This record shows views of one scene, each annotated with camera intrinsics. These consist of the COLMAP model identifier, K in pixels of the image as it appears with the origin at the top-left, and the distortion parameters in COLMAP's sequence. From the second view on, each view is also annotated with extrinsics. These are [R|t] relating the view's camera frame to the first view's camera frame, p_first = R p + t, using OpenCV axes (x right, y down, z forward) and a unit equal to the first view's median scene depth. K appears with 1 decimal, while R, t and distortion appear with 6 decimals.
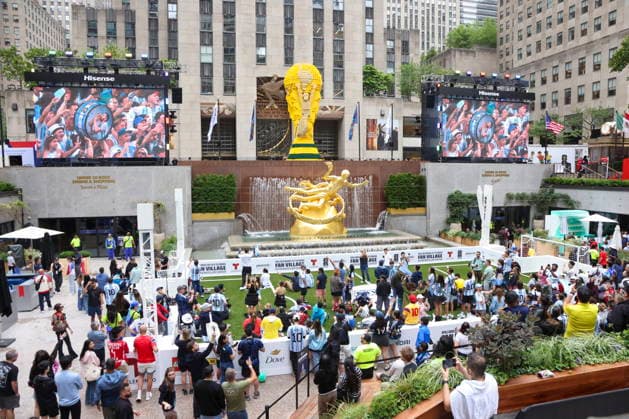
lens RADIAL K [[431.0, 0, 319.5], [0, 431.0, 211.0], [0, 0, 1]] dist [-0.107399, 0.063136]
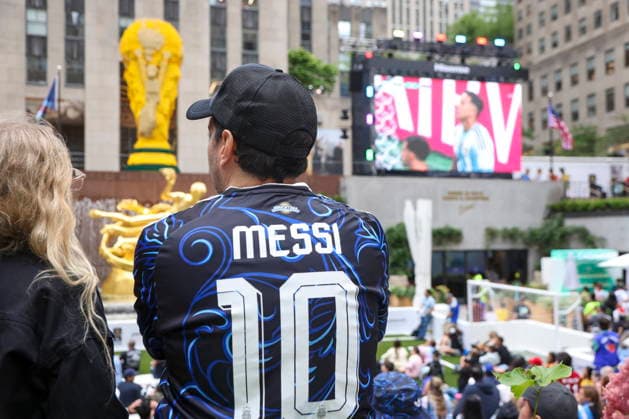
lens RADIAL K [[601.6, 0, 321.3], [0, 601.6, 212.2], [0, 0, 1]] dist [0.033062, 0.000000]
pose [[0.998822, -0.001123, 0.048504, 0.158533], [0.007084, 0.992394, -0.122894, 0.040352], [-0.047997, 0.123093, 0.991234, 0.140991]]
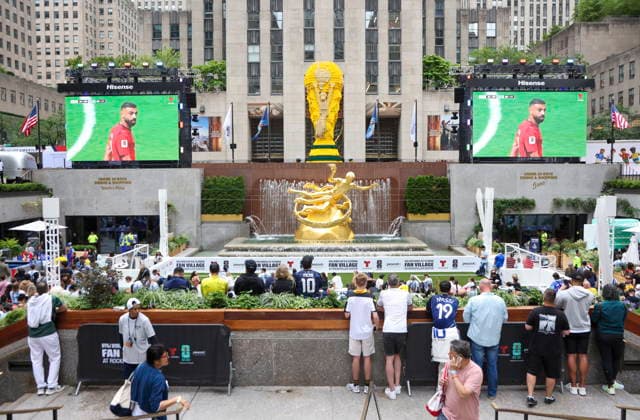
lens RADIAL K [[498.4, 0, 322.2], [0, 498.4, 204.2], [0, 0, 1]] dist [-0.062351, 0.032678]
pose [[0.969778, 0.013049, -0.243639, 0.225895], [-0.021243, 0.999293, -0.031033, 0.010019], [0.243061, 0.035271, 0.969369, -0.071979]]
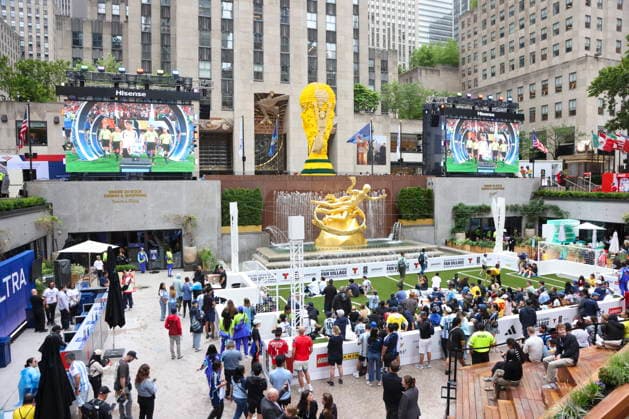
lens RADIAL K [[431.0, 0, 318.4], [0, 431.0, 211.3], [0, 0, 1]] dist [-0.107399, 0.063136]
pose [[0.994372, -0.007724, 0.105666, -0.144163], [0.010728, 0.999553, -0.027894, 0.000288], [-0.105404, 0.028870, 0.994010, -0.039211]]
